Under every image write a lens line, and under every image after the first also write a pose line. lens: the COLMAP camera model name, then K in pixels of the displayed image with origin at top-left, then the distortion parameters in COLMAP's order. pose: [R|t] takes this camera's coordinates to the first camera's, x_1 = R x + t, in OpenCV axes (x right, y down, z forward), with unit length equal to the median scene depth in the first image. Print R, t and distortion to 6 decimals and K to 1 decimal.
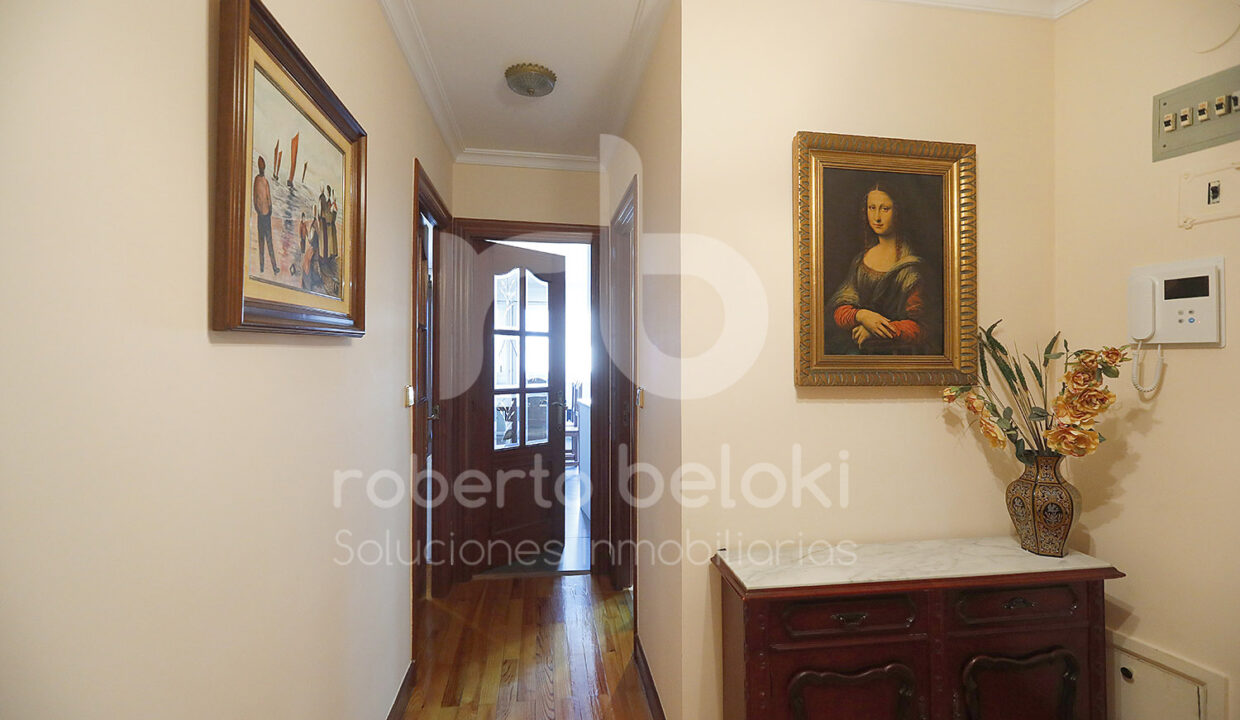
lens RADIAL K [[556.1, 0, 564.2], [0, 556.1, 349.1], [0, 0, 1]] dist [-0.003699, 0.002560]
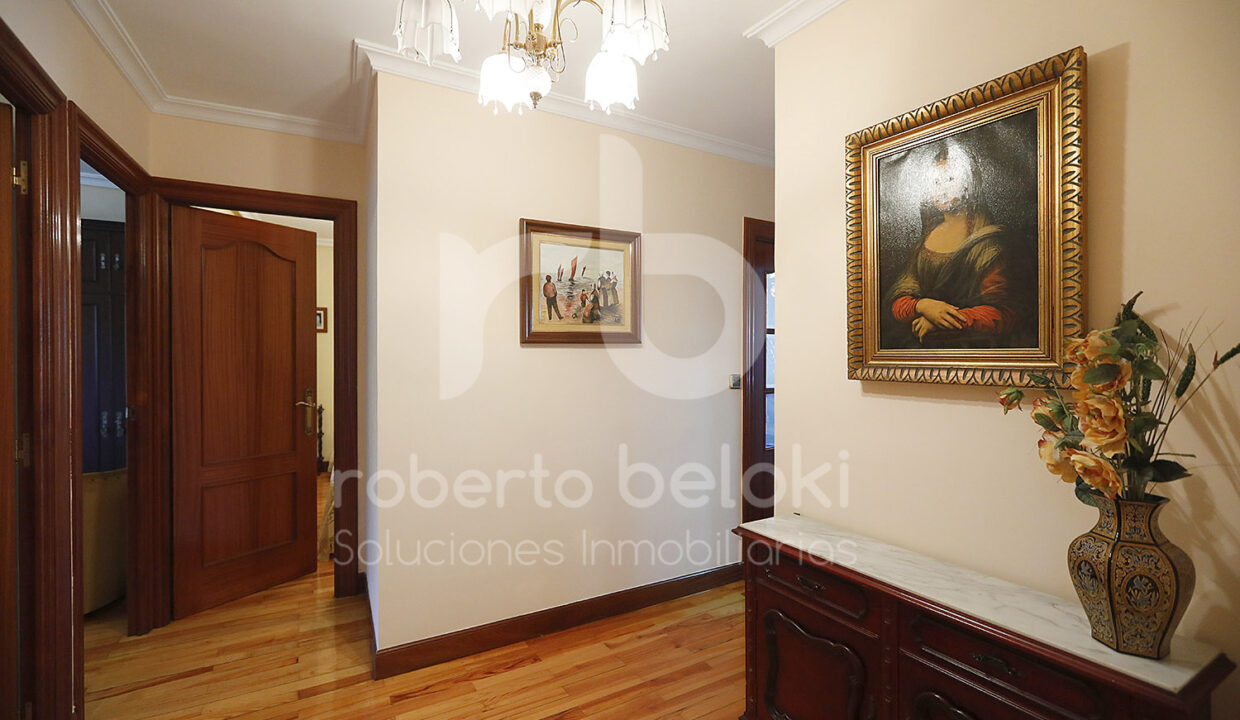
lens RADIAL K [[556.1, 0, 613.0], [0, 556.1, 364.6], [0, 0, 1]] dist [-0.003699, 0.002560]
pose [[0.372308, 0.010745, -0.928047, 1.195723], [0.003009, 0.999914, 0.012785, 0.023119], [0.928104, -0.007552, 0.372243, 0.188131]]
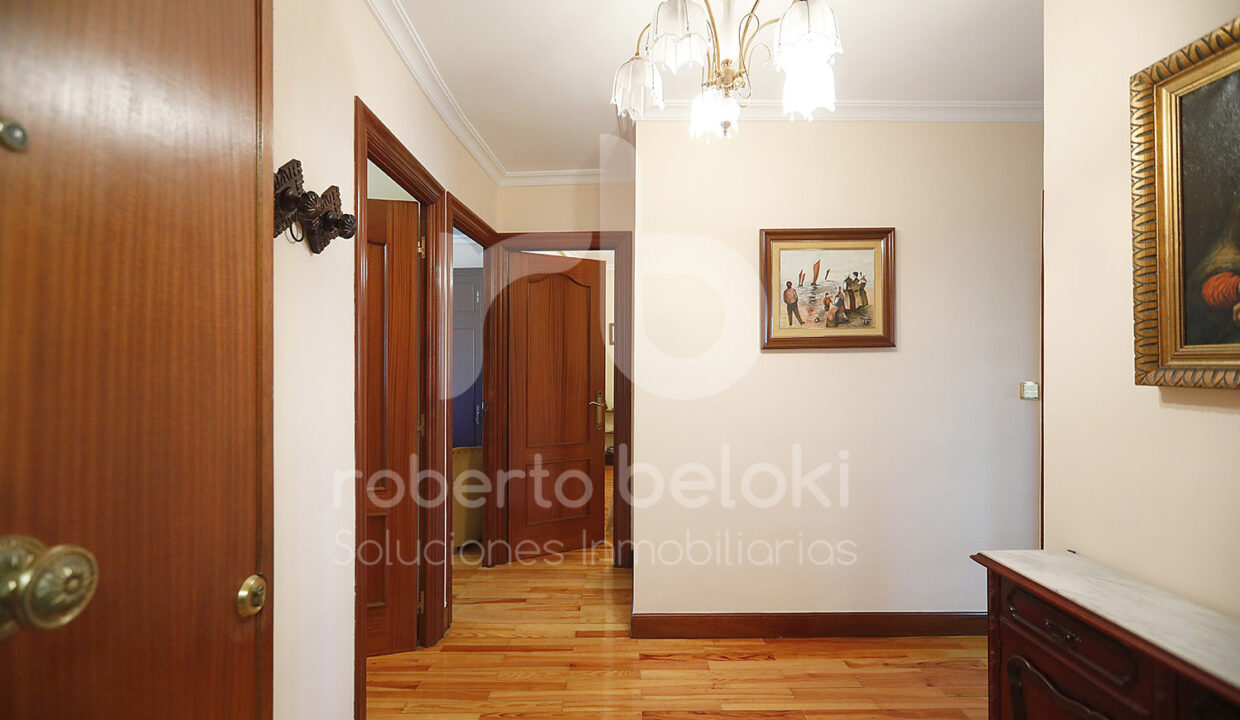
lens RADIAL K [[556.1, 0, 607.0], [0, 556.1, 365.3], [0, 0, 1]] dist [-0.003699, 0.002560]
pose [[-0.162054, -0.004562, -0.986771, 1.319236], [0.006737, 0.999961, -0.005730, 0.035657], [0.986759, -0.007576, -0.162017, 0.348435]]
